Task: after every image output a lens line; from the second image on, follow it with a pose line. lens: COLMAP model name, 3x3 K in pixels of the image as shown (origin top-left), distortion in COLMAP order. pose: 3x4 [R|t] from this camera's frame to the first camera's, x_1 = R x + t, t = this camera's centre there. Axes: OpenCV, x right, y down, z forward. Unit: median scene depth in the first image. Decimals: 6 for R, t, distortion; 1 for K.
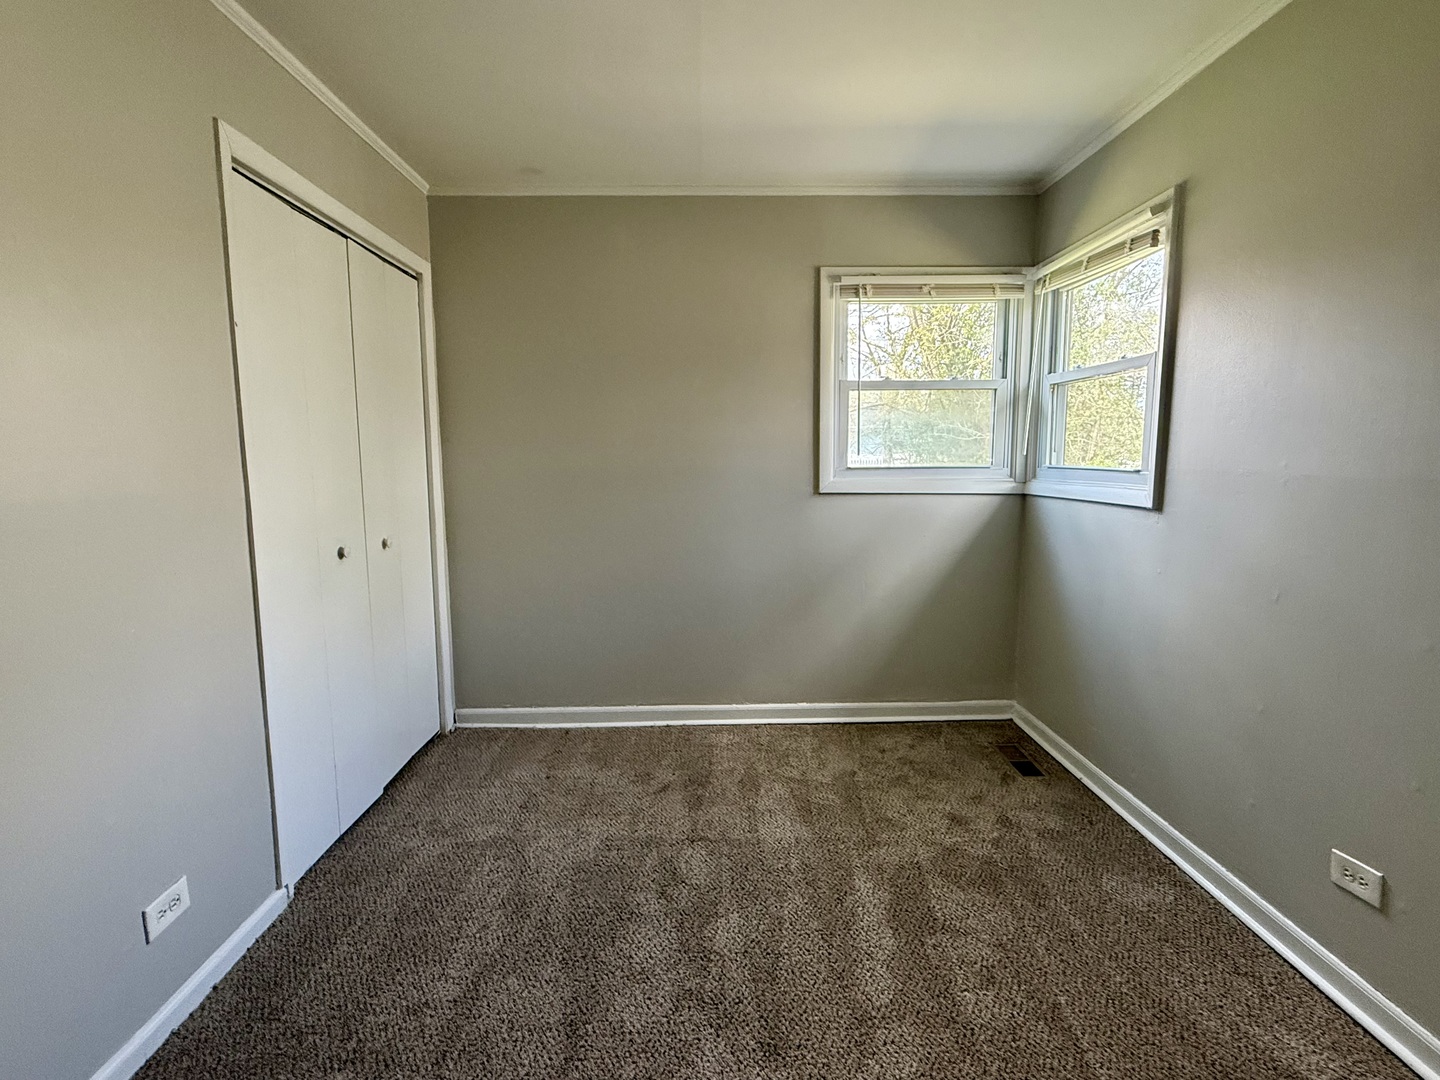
lens RADIAL K [[699.1, 0, 722.9], [0, 699.1, 534.7], [0, 0, 1]] dist [0.000916, 0.000316]
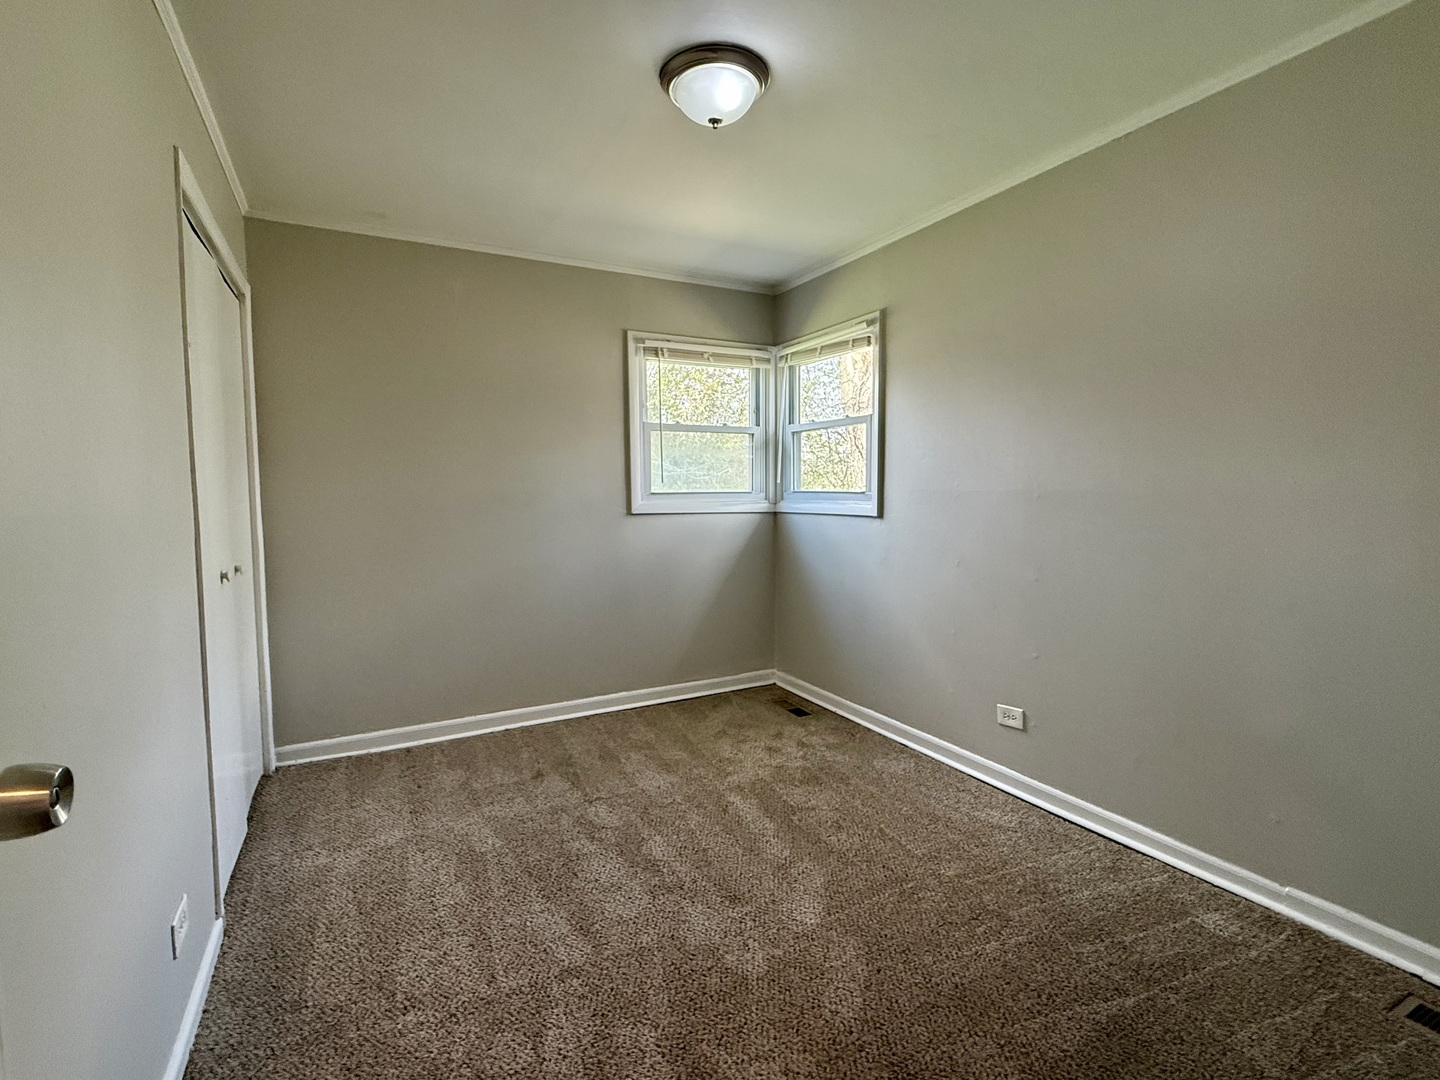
lens RADIAL K [[677.8, 0, 723.4], [0, 677.8, 533.8], [0, 0, 1]] dist [-0.001386, -0.000828]
pose [[0.891218, -0.031054, 0.452511, -0.274897], [0.053682, 0.997863, -0.037247, 0.029171], [-0.450388, 0.057487, 0.890980, -0.123500]]
